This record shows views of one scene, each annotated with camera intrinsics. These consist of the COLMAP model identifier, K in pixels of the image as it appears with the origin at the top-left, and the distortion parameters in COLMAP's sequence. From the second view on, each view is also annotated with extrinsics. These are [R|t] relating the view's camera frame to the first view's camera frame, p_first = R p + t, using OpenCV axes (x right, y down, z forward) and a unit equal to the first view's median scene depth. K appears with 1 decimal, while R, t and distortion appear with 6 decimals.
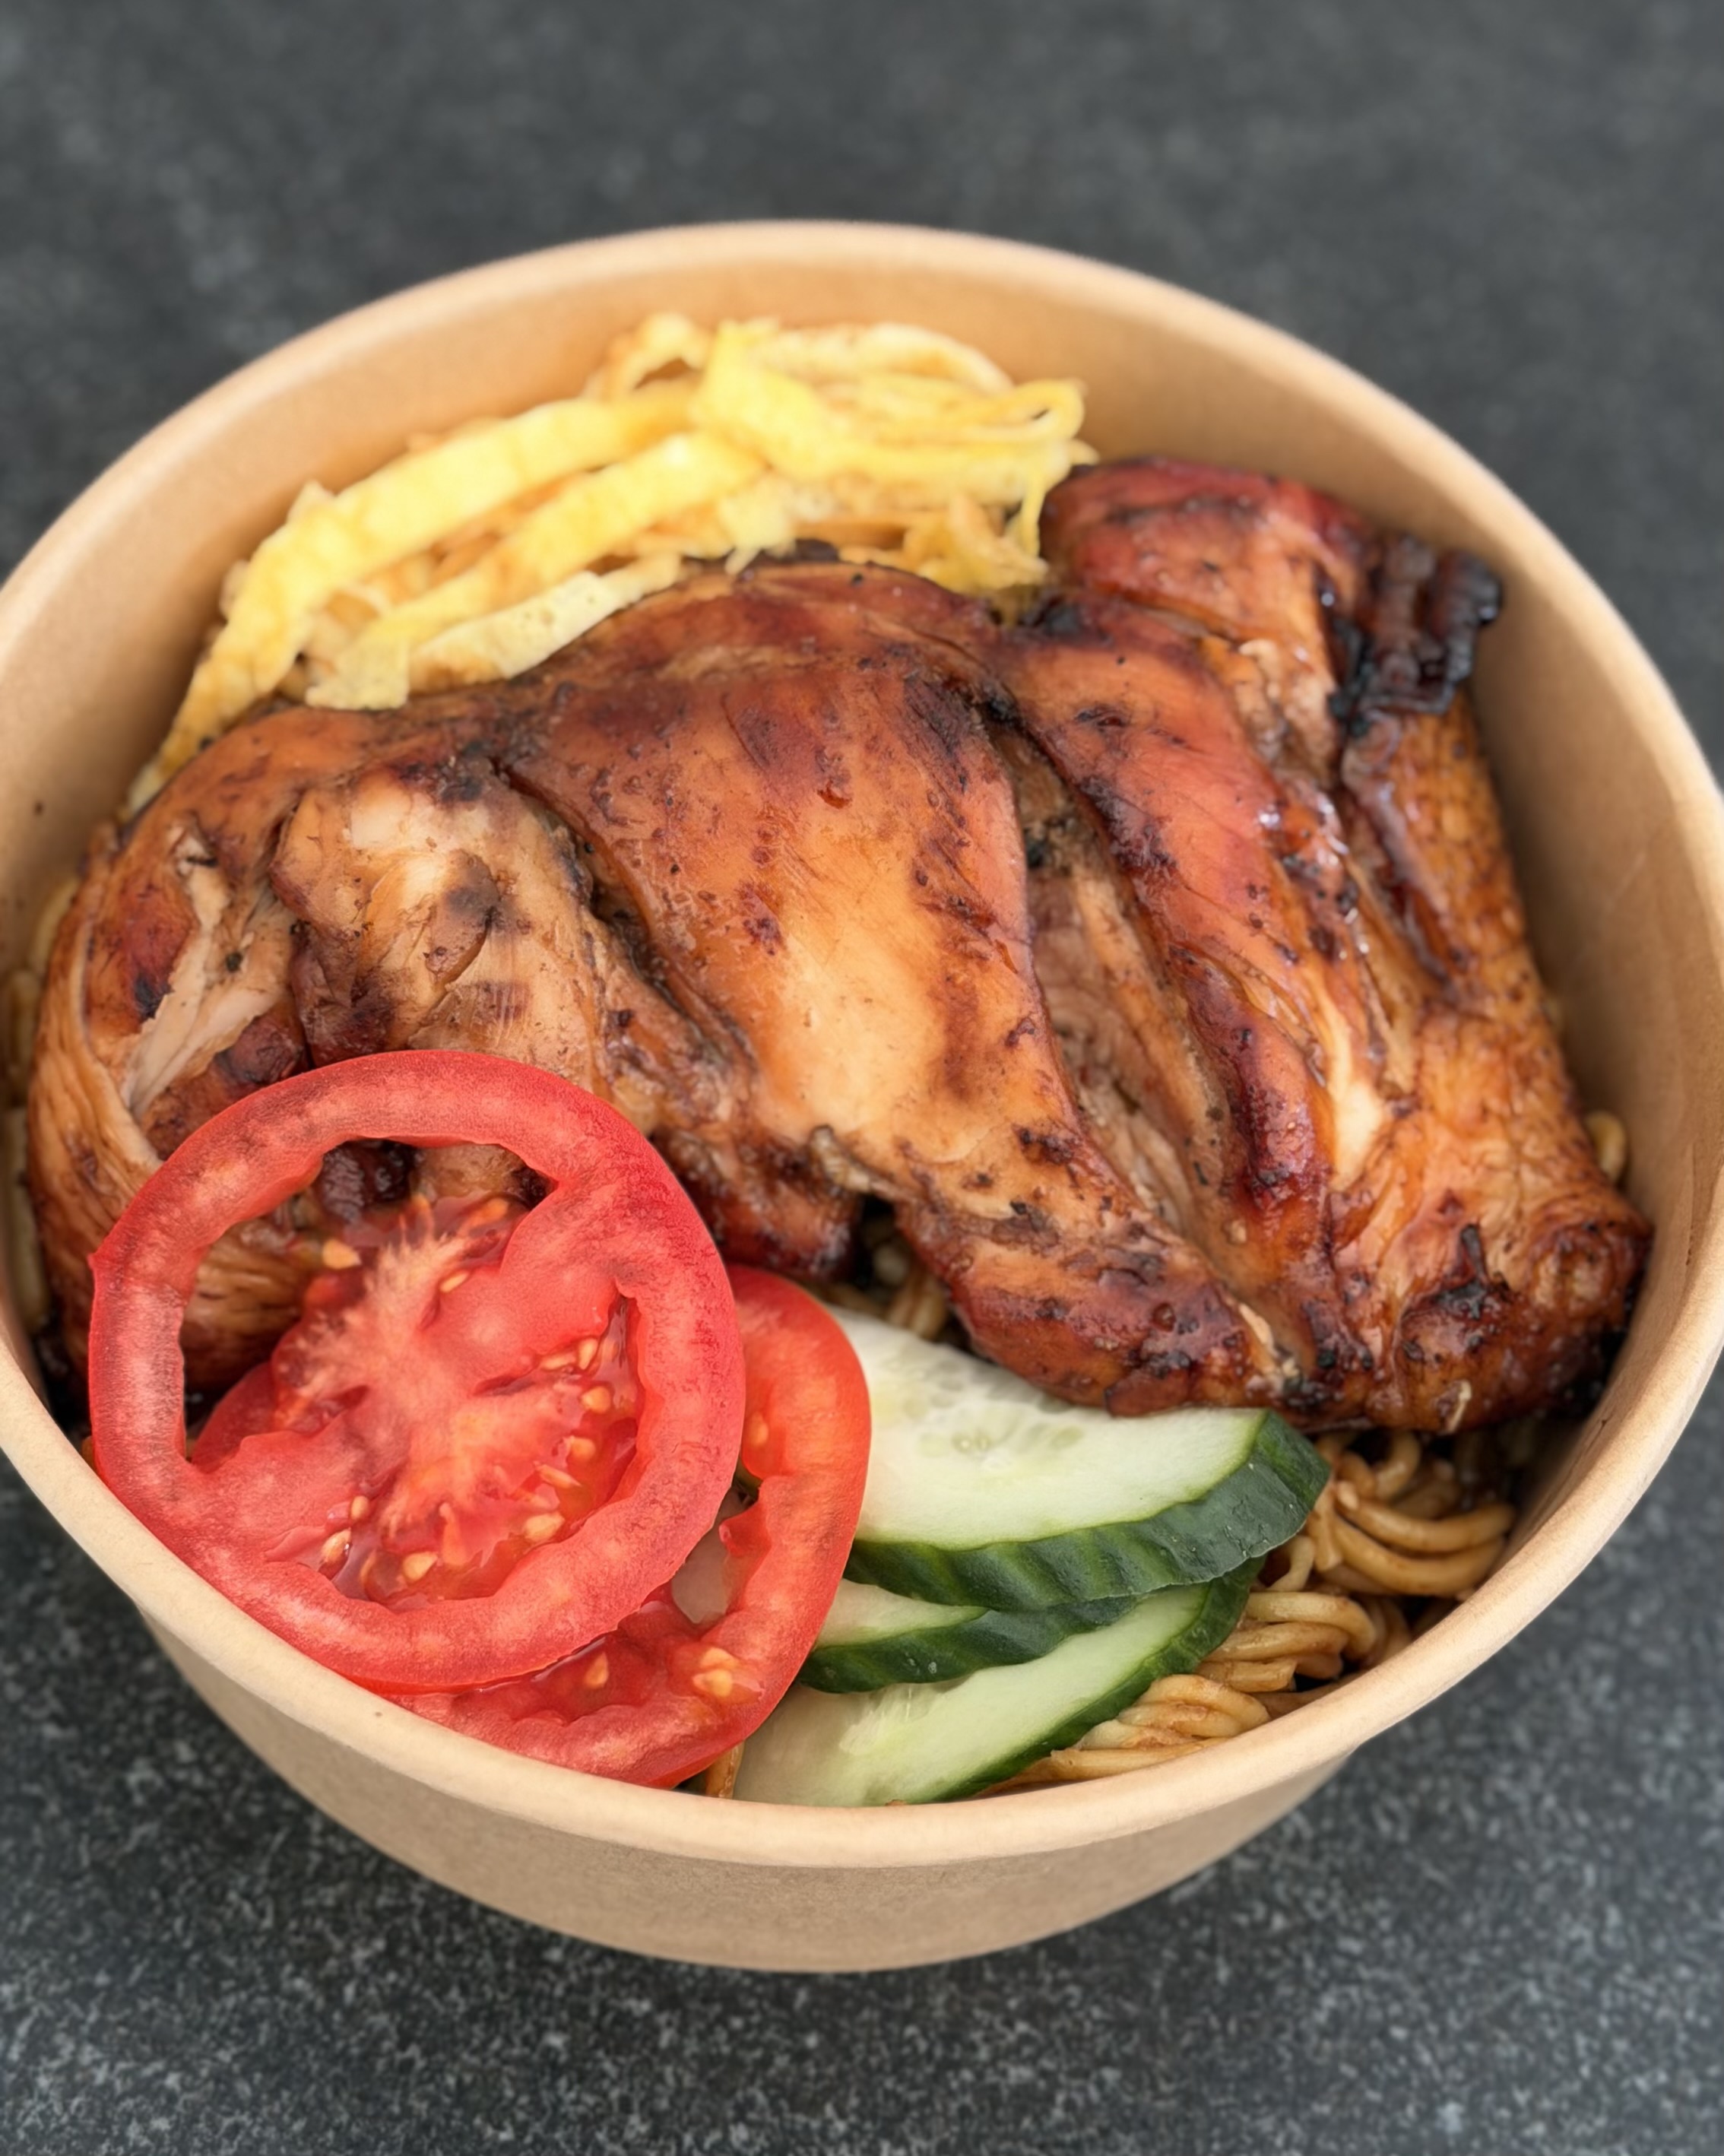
lens RADIAL K [[3347.5, 0, 862.0], [0, 3347.5, 1078.0], [0, 0, 1]] dist [0.140627, 0.047167]
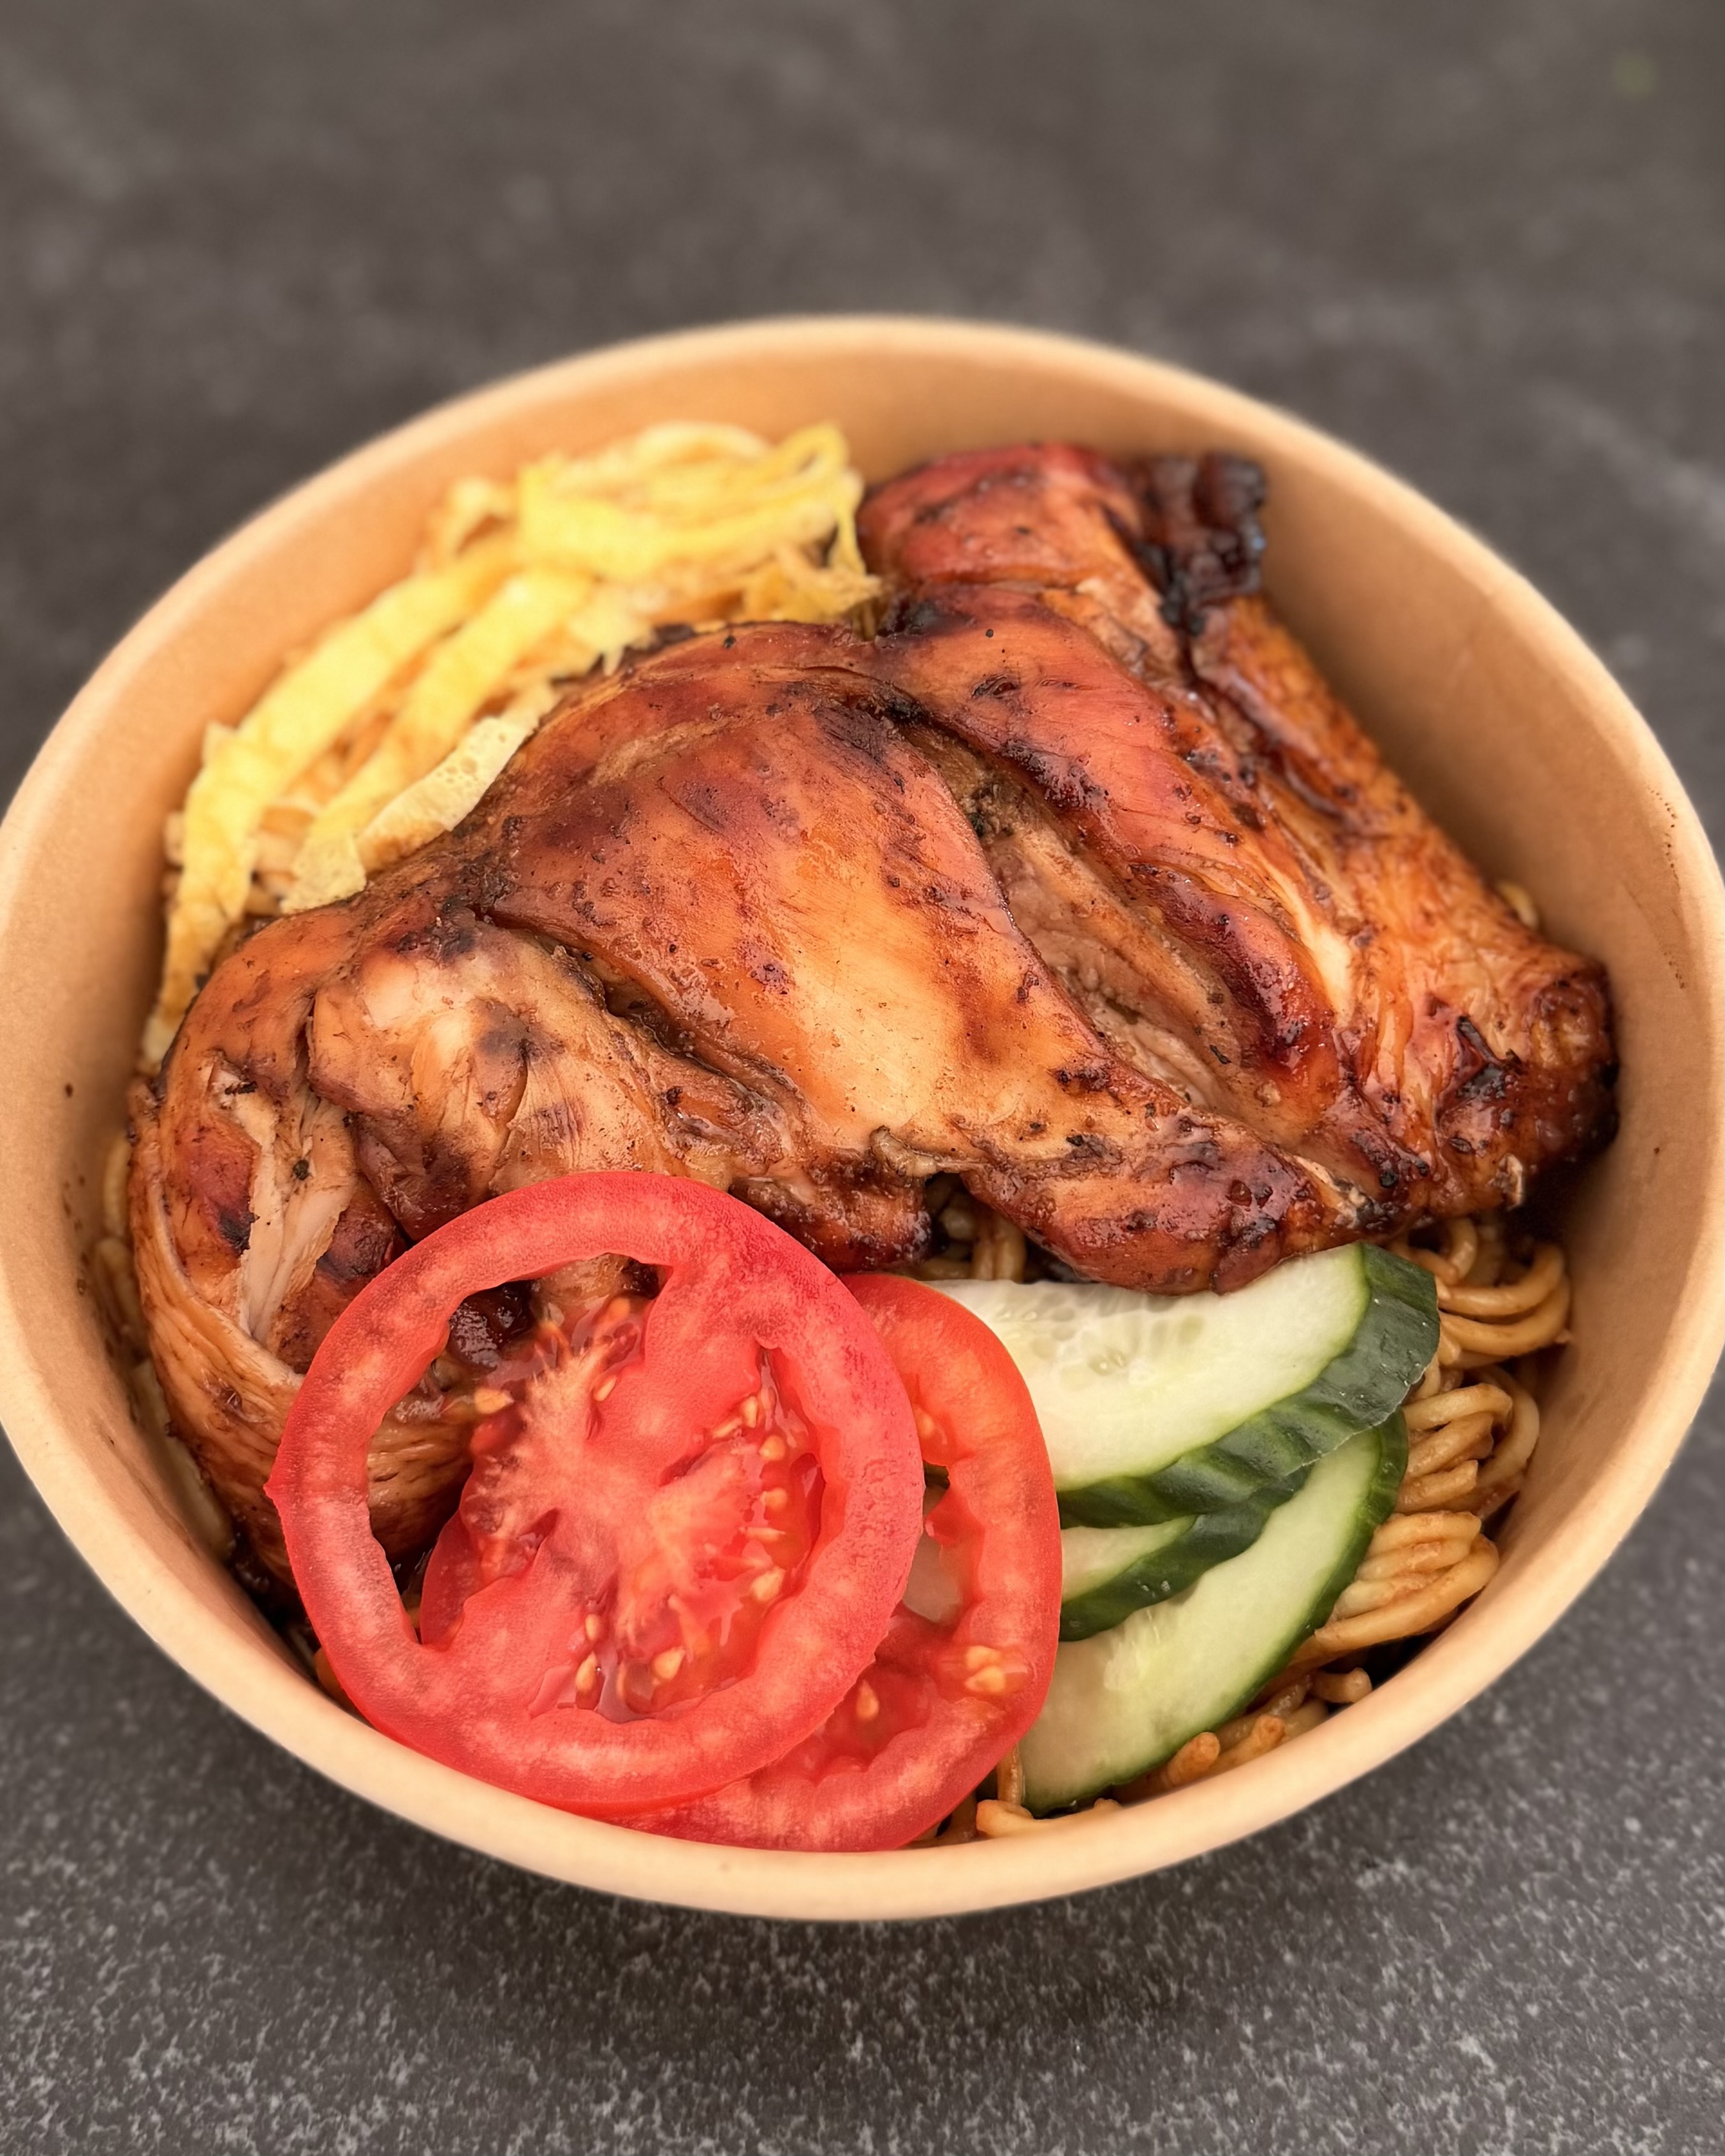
lens RADIAL K [[2501.7, 0, 872.3], [0, 2501.7, 987.3], [0, 0, 1]] dist [0.144745, -0.011218]
pose [[0.941803, -0.328607, 0.070884, -0.055504], [0.329415, 0.944185, 0.000306, -0.029557], [-0.067029, 0.023062, 0.997484, 0.199485]]
